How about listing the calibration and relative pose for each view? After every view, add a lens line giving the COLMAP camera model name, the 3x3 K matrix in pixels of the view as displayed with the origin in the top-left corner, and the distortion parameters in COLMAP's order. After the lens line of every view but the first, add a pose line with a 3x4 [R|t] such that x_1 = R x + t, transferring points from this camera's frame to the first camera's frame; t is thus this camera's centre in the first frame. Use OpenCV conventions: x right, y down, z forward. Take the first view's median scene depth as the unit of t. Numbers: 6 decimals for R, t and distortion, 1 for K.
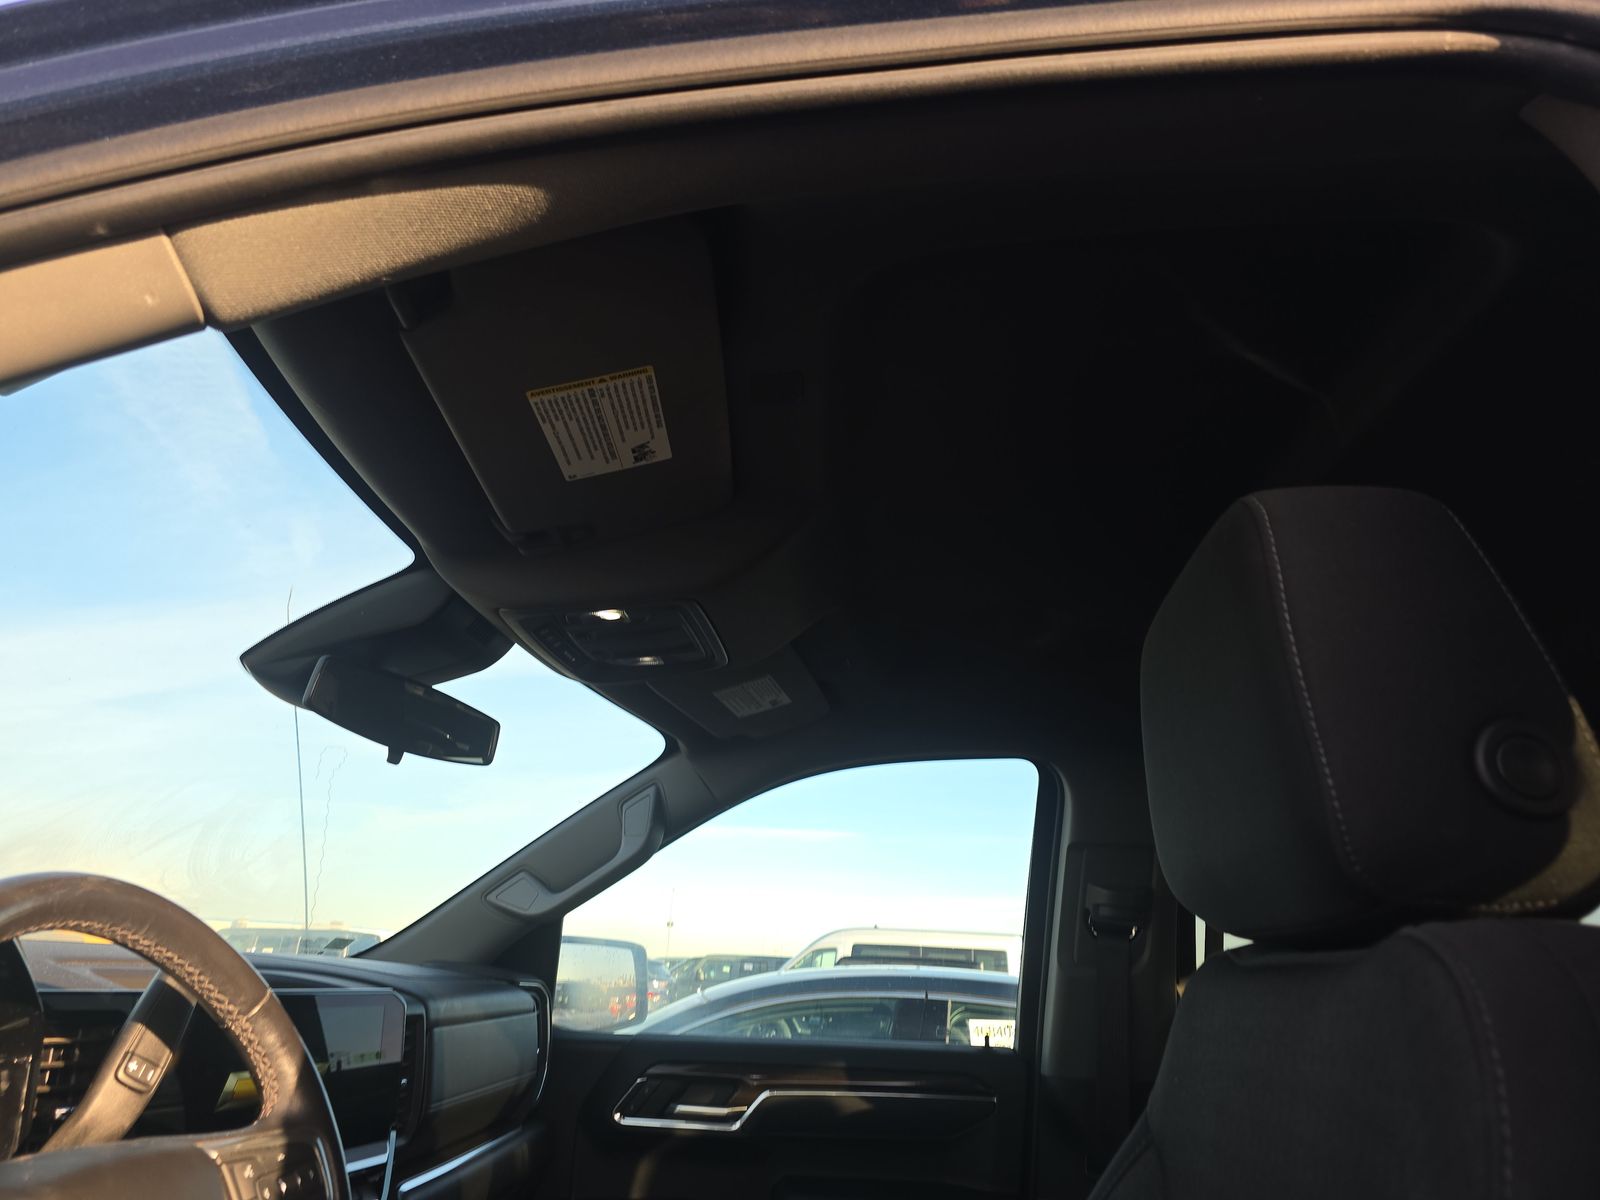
lens RADIAL K [[1163.4, 0, 816.3], [0, 1163.4, 601.8], [0, 0, 1]] dist [0.032796, -0.001303]
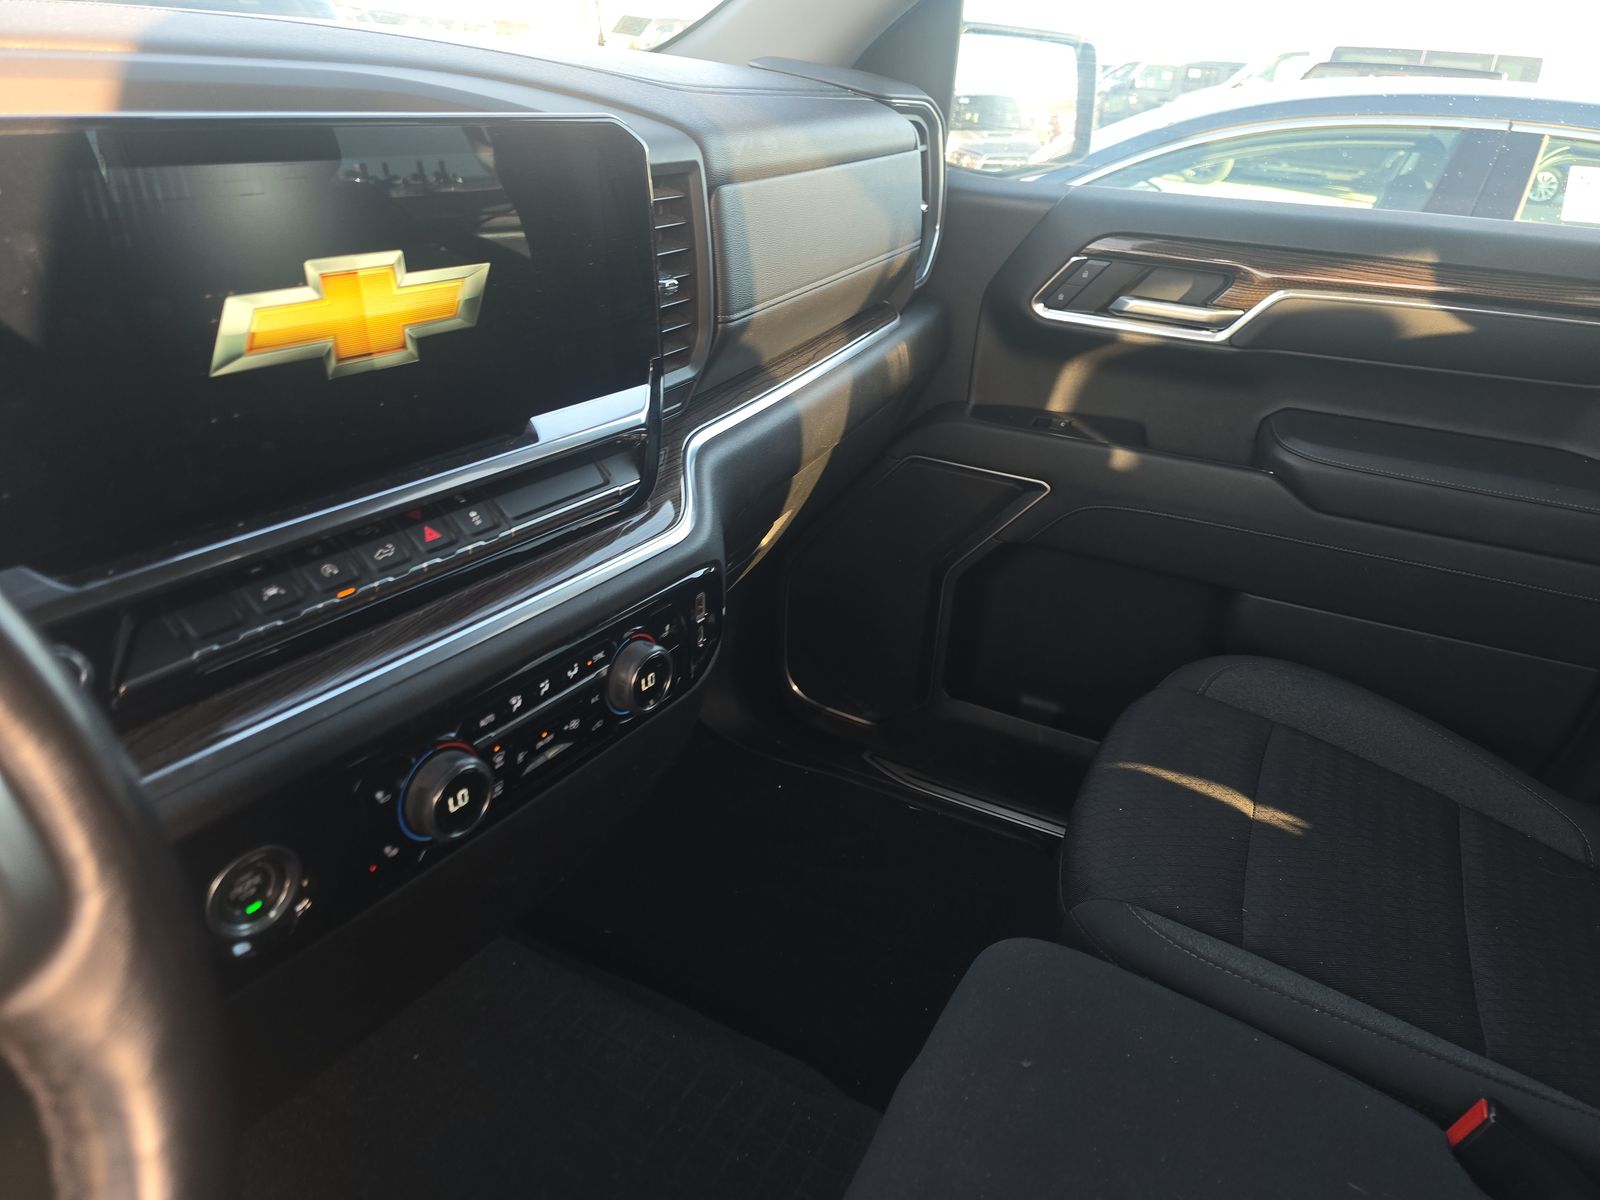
lens RADIAL K [[1163.4, 0, 816.3], [0, 1163.4, 601.8], [0, 0, 1]] dist [0.032796, -0.001303]
pose [[0.945210, 0.154570, -0.287553, -0.096412], [0.076066, 0.752296, 0.654420, 0.156062], [0.317478, -0.640437, 0.699320, 0.510800]]
